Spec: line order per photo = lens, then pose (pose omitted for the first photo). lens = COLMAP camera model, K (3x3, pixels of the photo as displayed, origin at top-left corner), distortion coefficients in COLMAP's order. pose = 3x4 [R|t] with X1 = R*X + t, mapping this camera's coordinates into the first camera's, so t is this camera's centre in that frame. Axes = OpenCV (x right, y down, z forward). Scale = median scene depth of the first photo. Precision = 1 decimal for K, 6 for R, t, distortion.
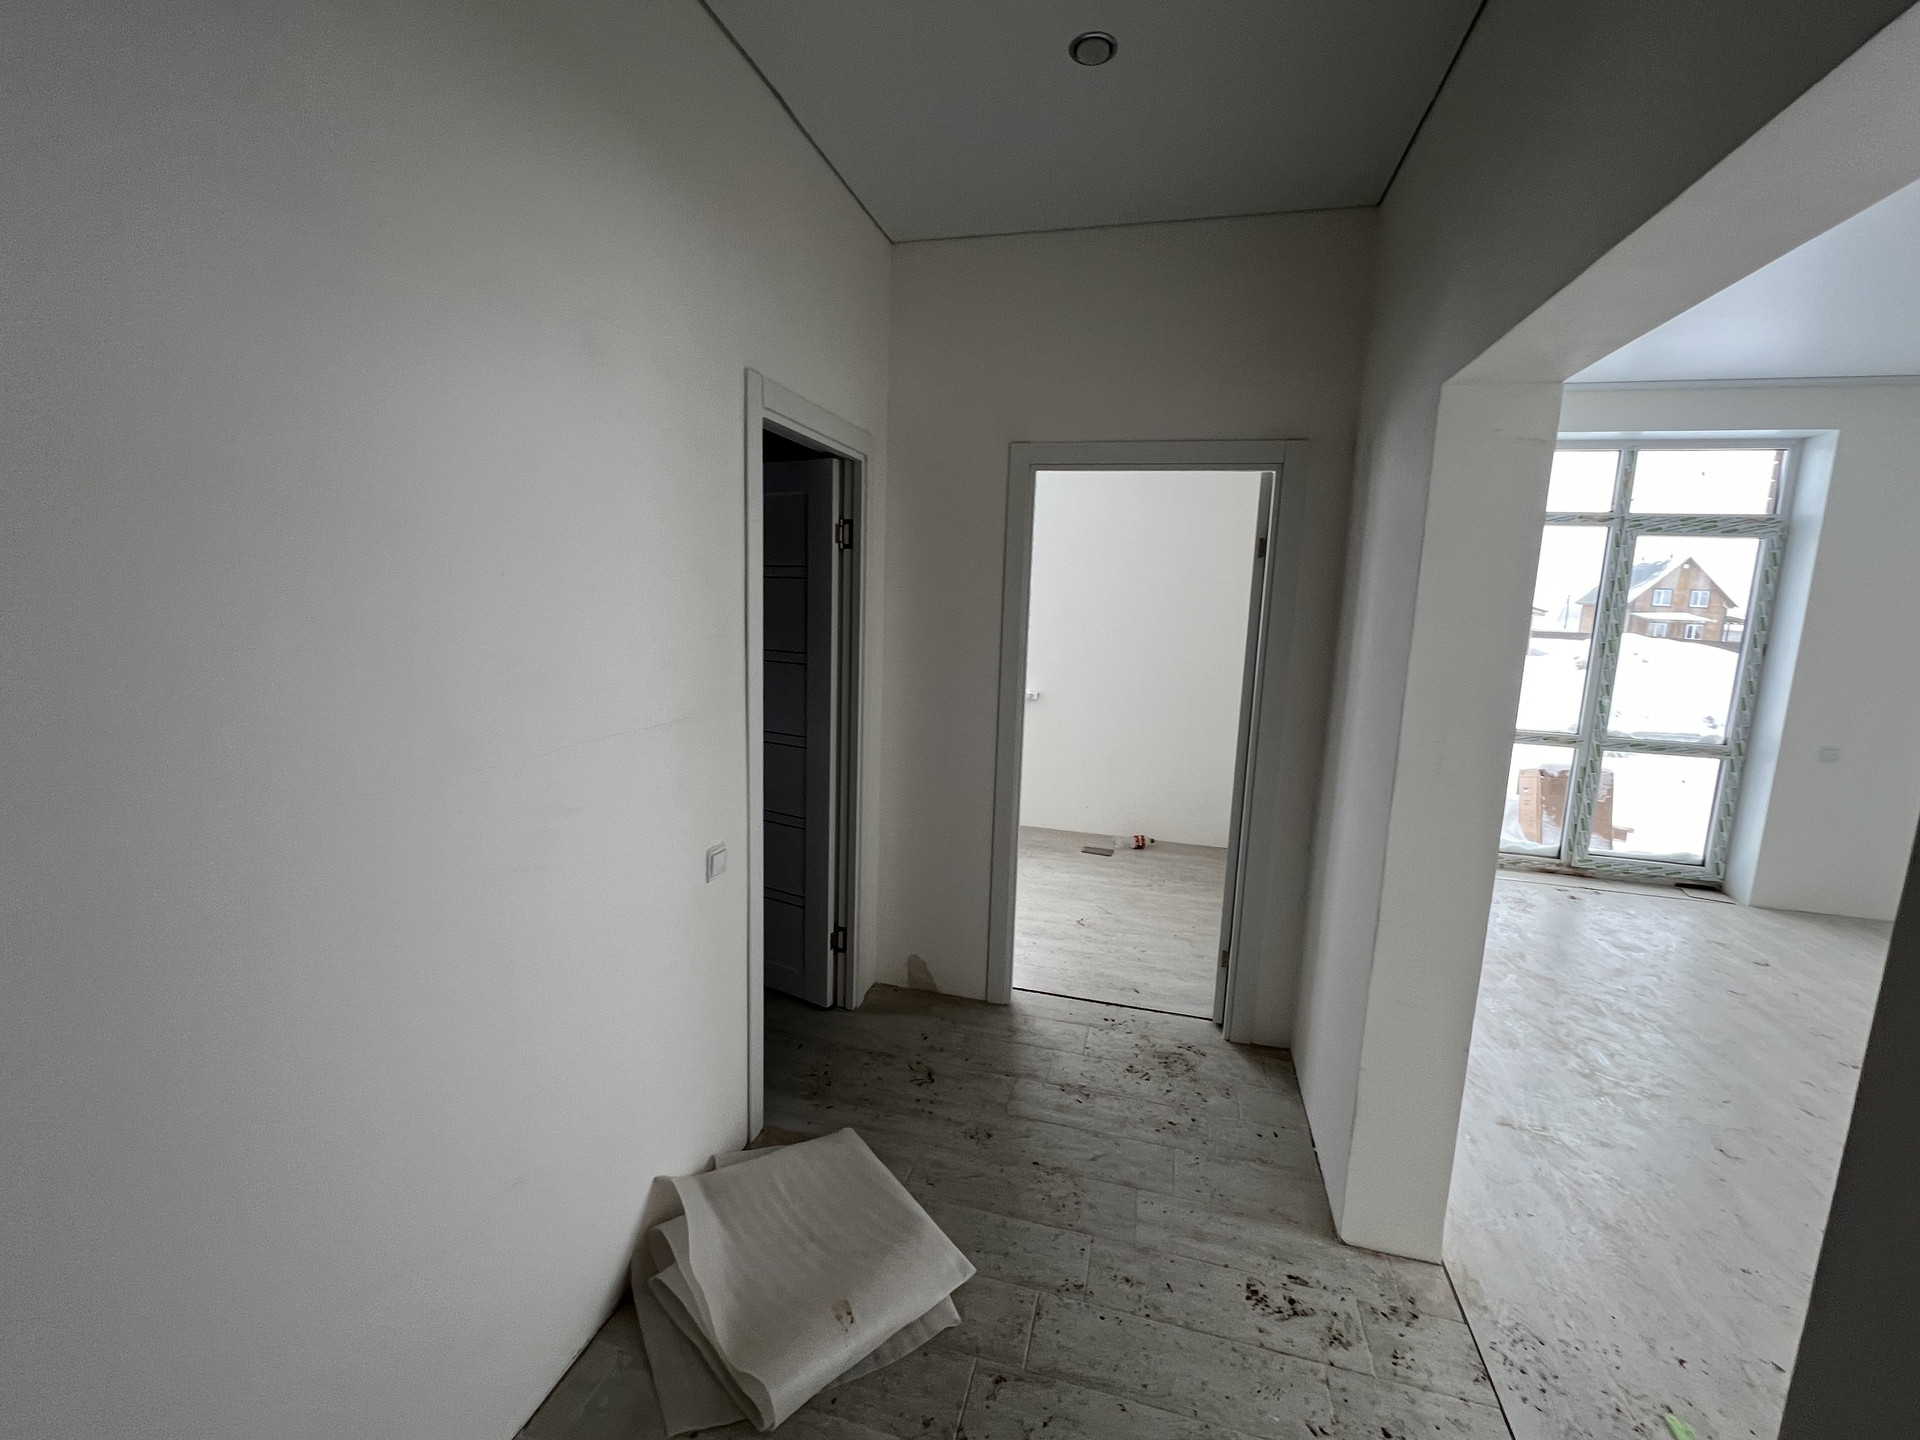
lens RADIAL K [[791.9, 0, 954.0], [0, 791.9, 710.0], [0, 0, 1]] dist [-0.000717, 0.000131]
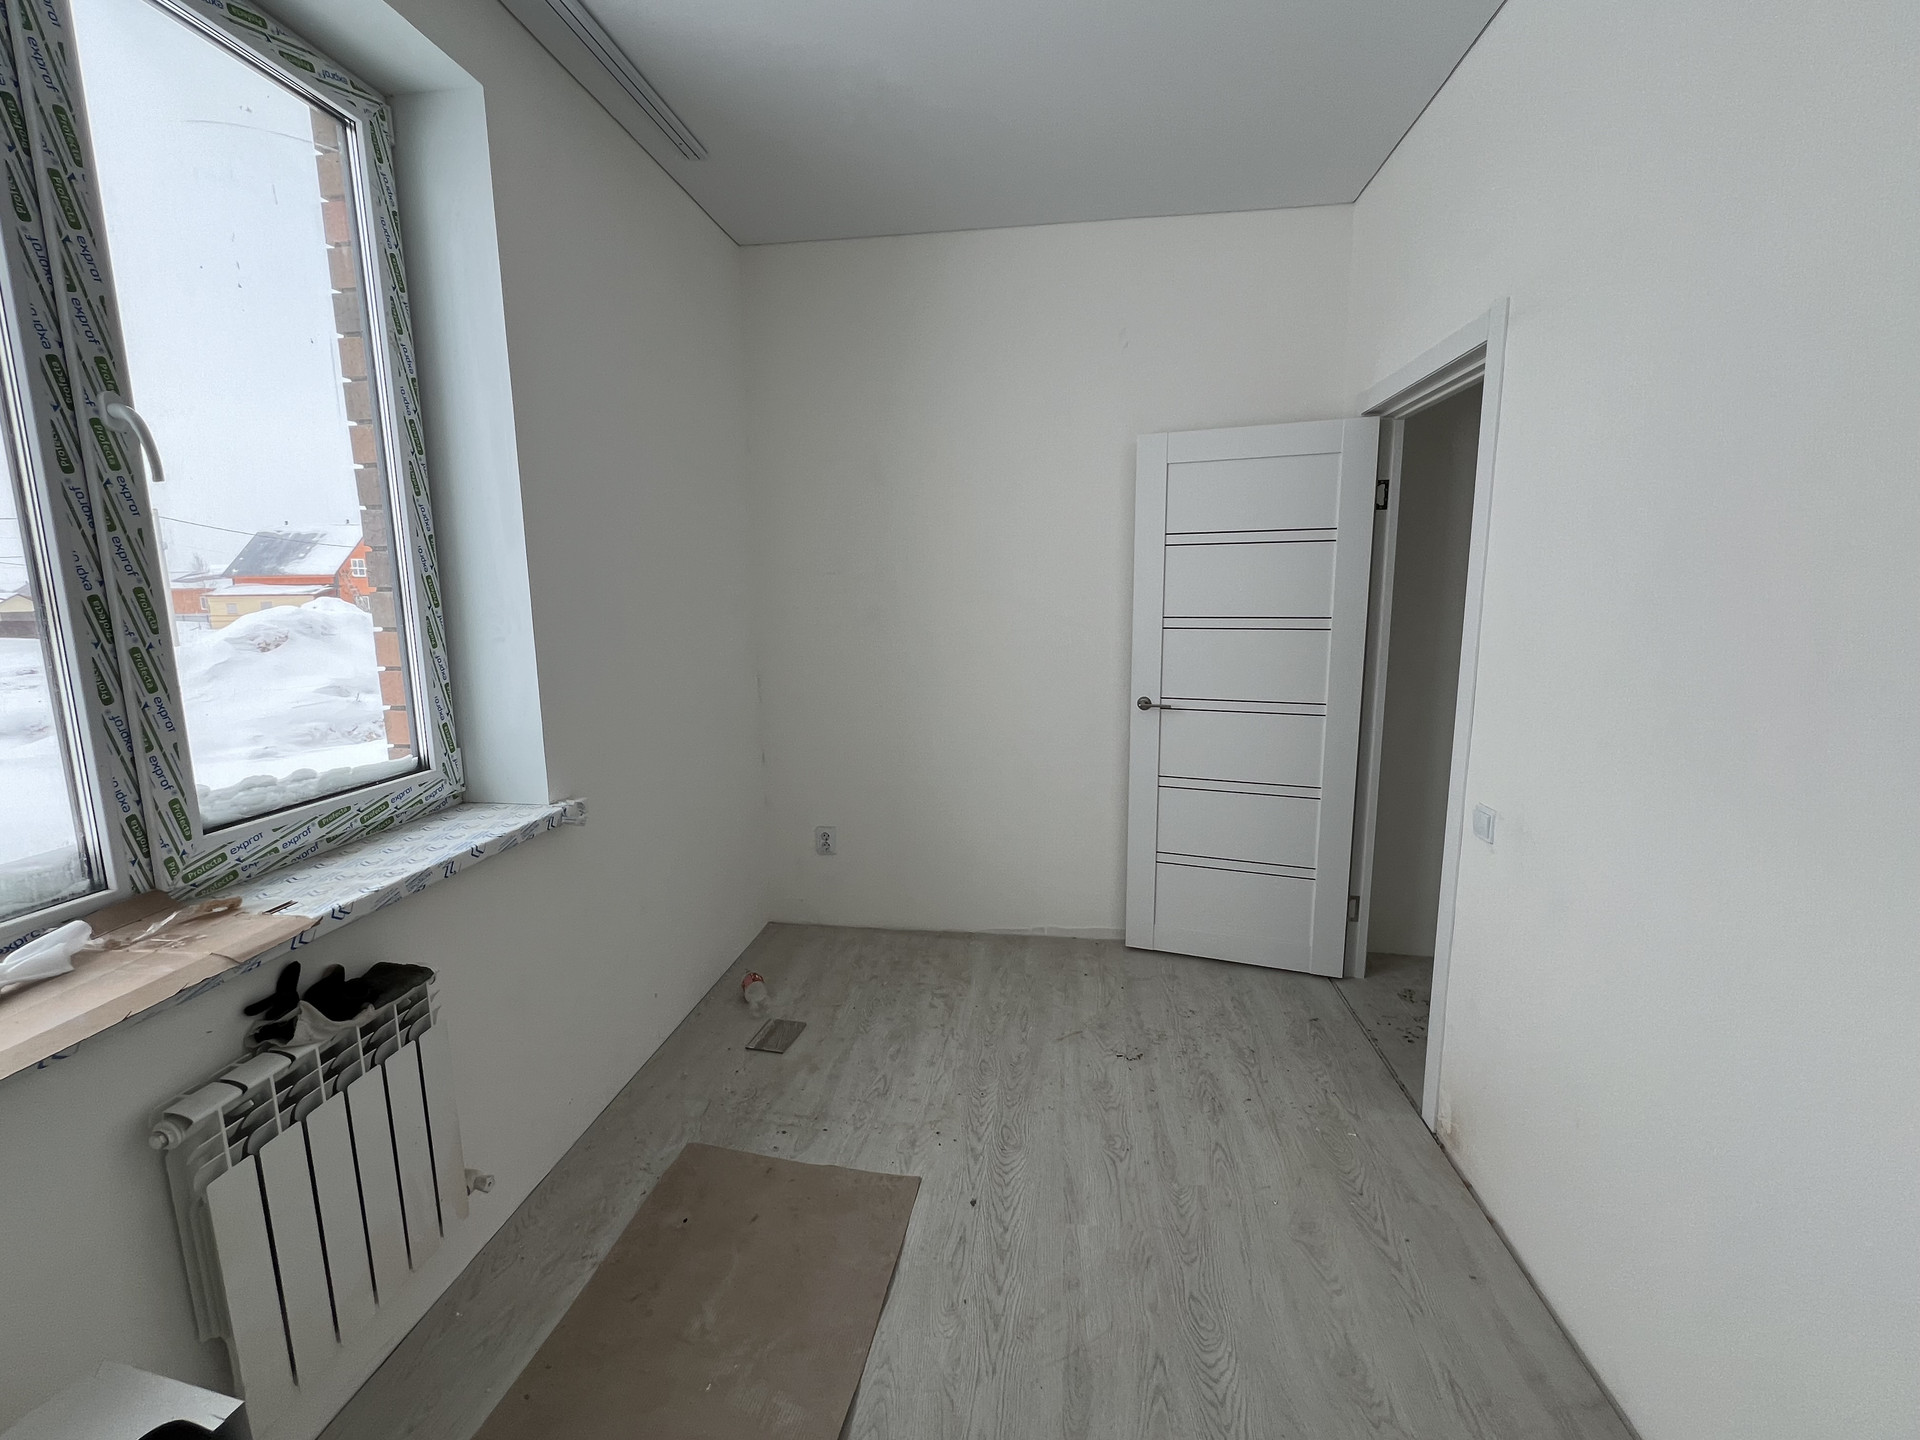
lens RADIAL K [[791.9, 0, 954.0], [0, 791.9, 710.0], [0, 0, 1]] dist [-0.000717, 0.000131]
pose [[-0.119885, -0.189275, 0.974578, -0.354824], [0.153122, 0.966387, 0.206520, -0.145647], [-0.980908, 0.173988, -0.086874, 0.997228]]
